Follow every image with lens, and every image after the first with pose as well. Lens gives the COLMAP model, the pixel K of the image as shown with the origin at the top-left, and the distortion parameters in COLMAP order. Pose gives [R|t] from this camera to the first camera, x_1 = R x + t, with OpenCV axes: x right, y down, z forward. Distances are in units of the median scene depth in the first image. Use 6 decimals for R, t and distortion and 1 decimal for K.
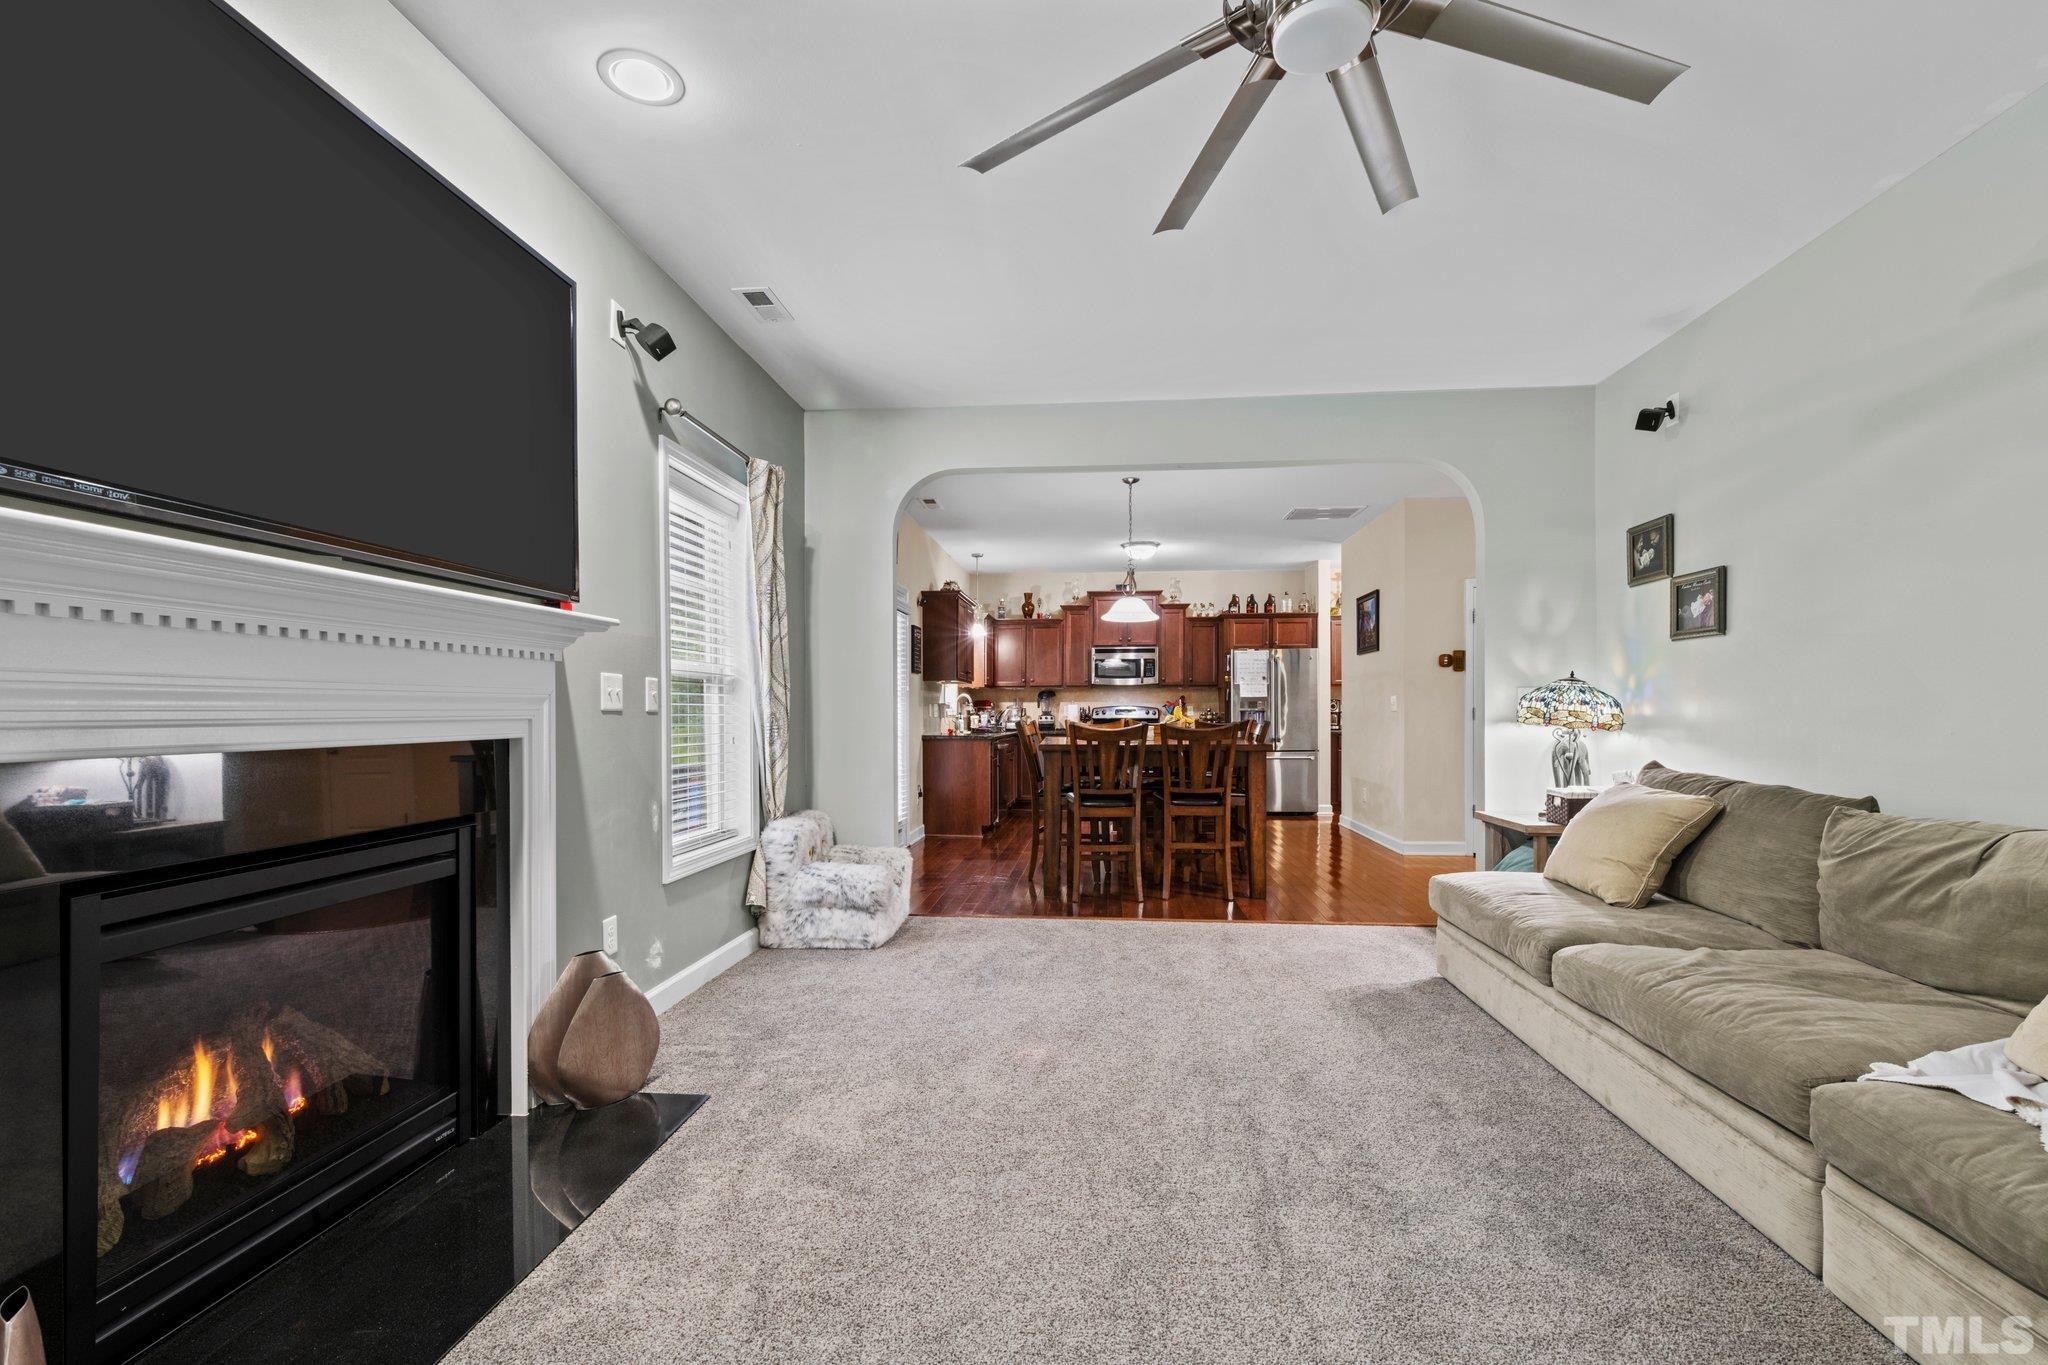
lens RADIAL K [[901.1, 0, 1004.6], [0, 901.1, 715.2], [0, 0, 1]] dist [0.000639, 0.001405]
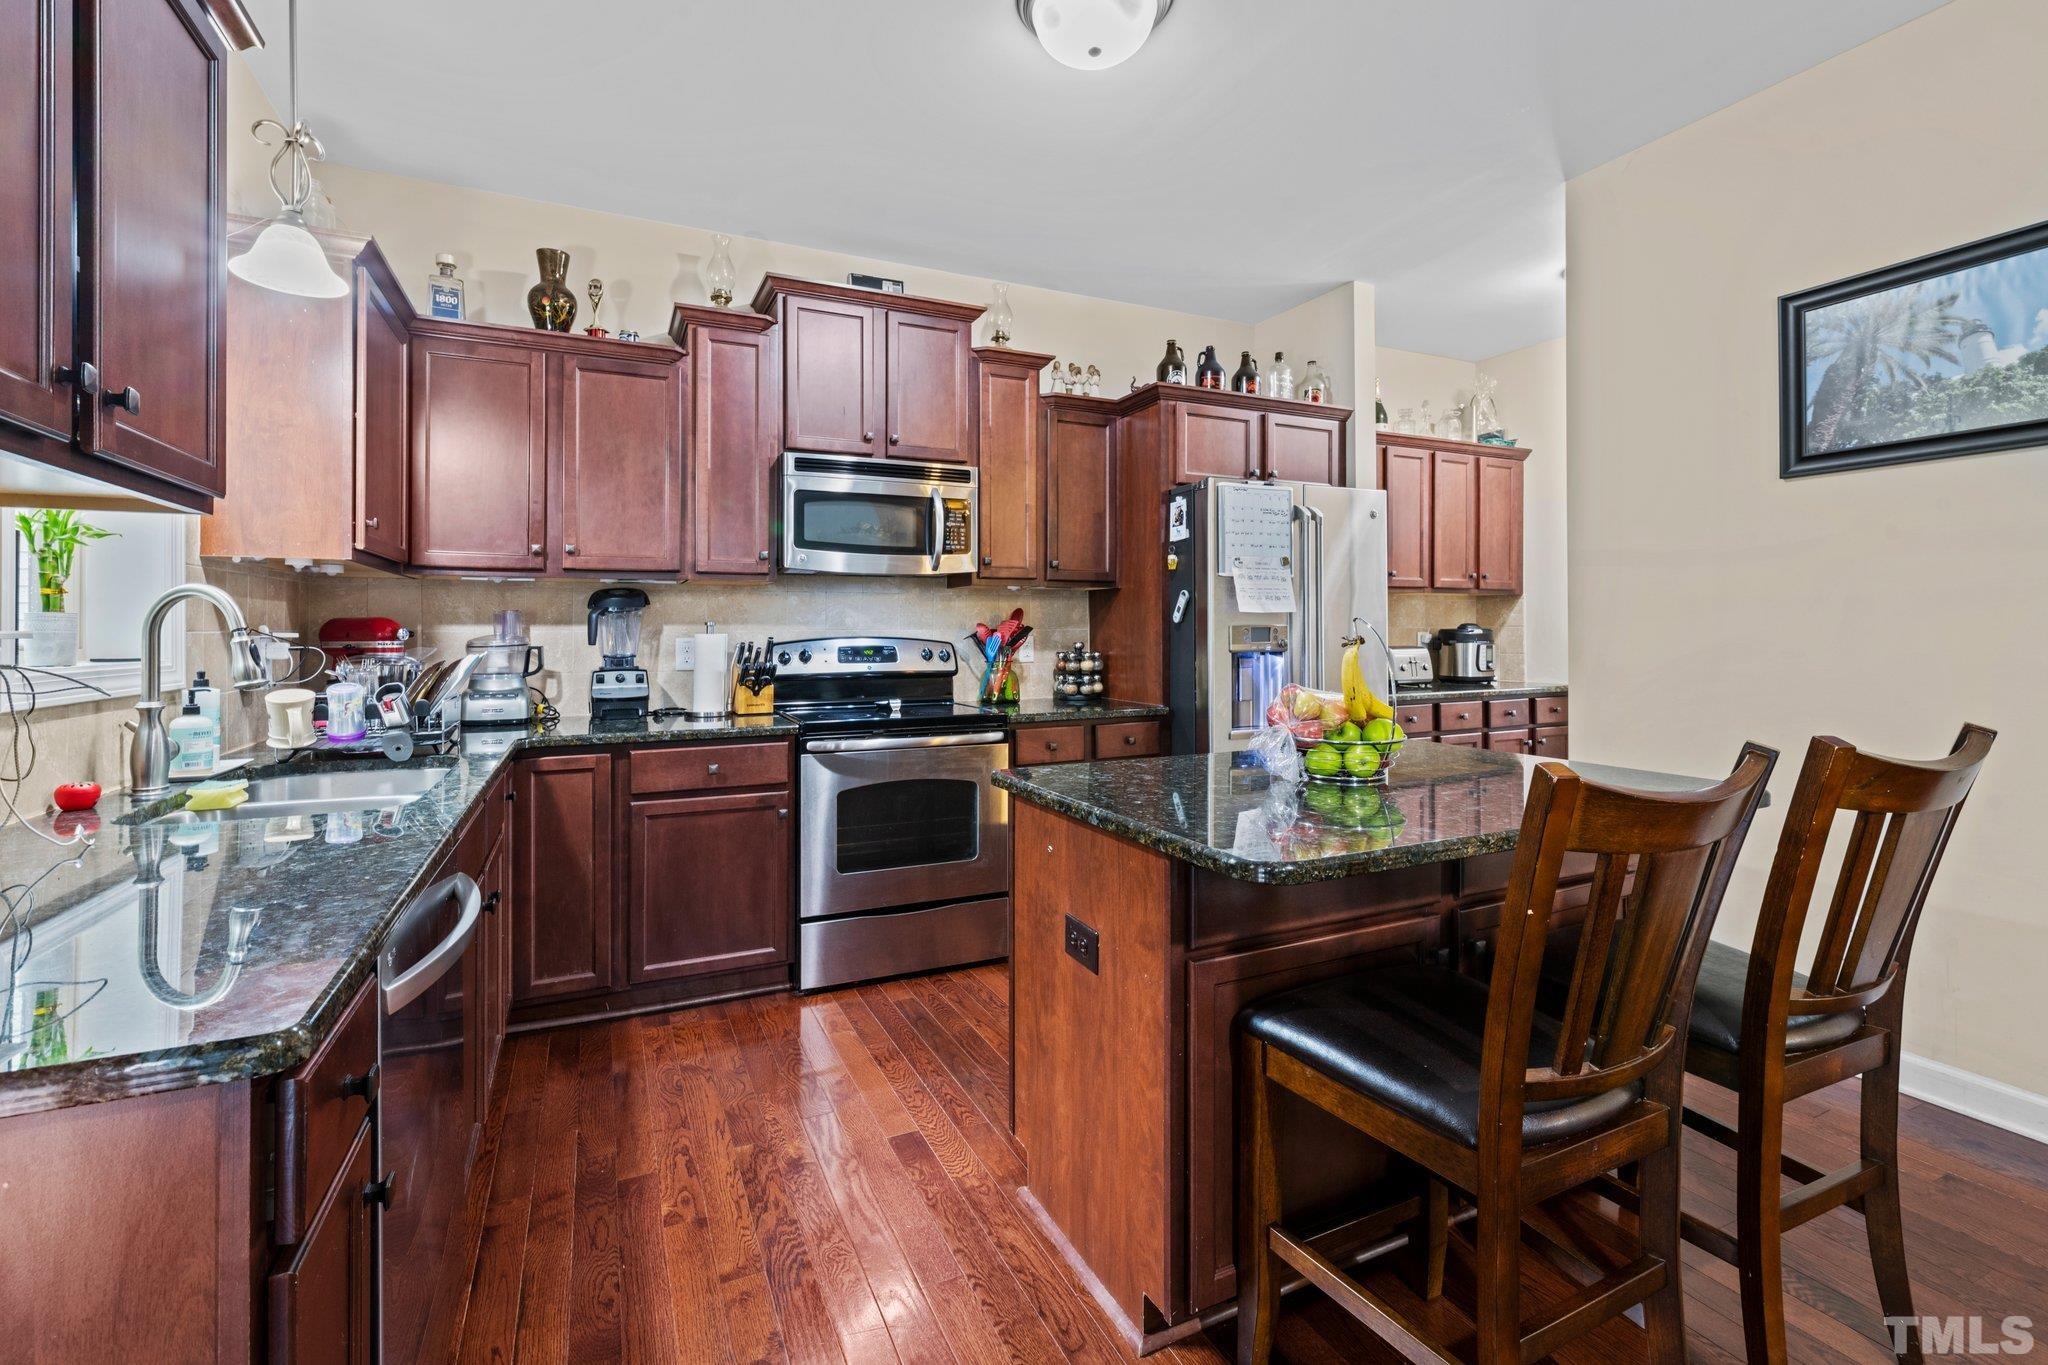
lens RADIAL K [[901.1, 0, 998.5], [0, 901.1, 620.5], [0, 0, 1]] dist [0.000639, 0.001405]
pose [[0.862109, 0.003282, 0.506713, 0.003321], [0.002344, 0.999942, -0.010465, -0.013287], [-0.506718, 0.010210, 0.862051, 0.698092]]
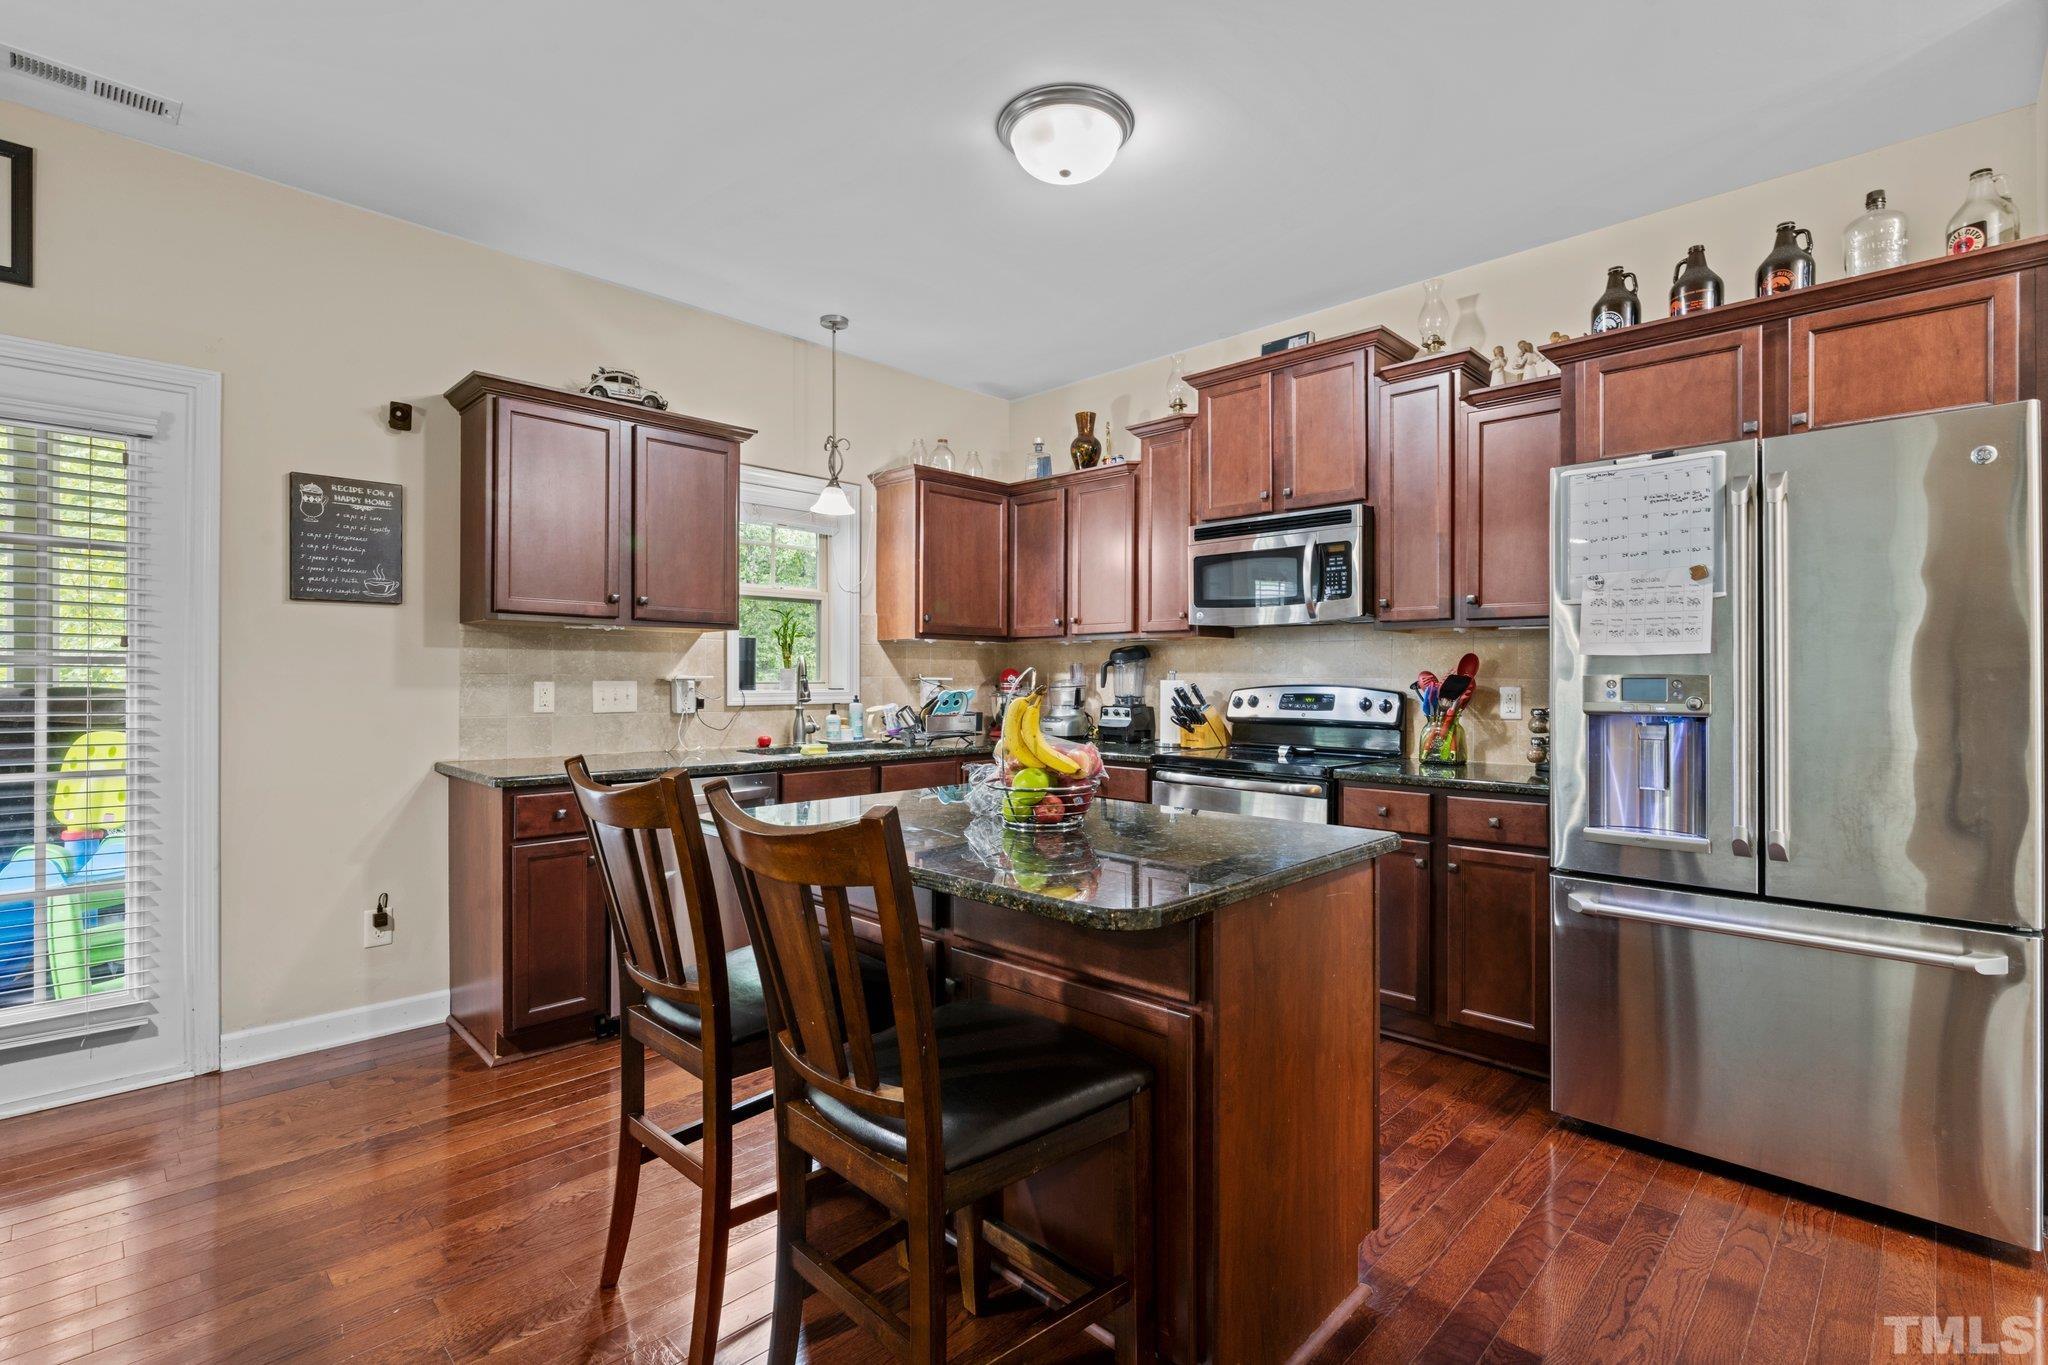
lens RADIAL K [[919.2, 0, 1028.1], [0, 919.2, 671.2], [0, 0, 1]] dist [0.000848, 0.000413]
pose [[0.783800, 0.002488, -0.621009, 0.280069], [-0.008028, 0.999949, -0.006126, -0.013124], [0.620962, 0.009787, 0.783780, 0.669882]]
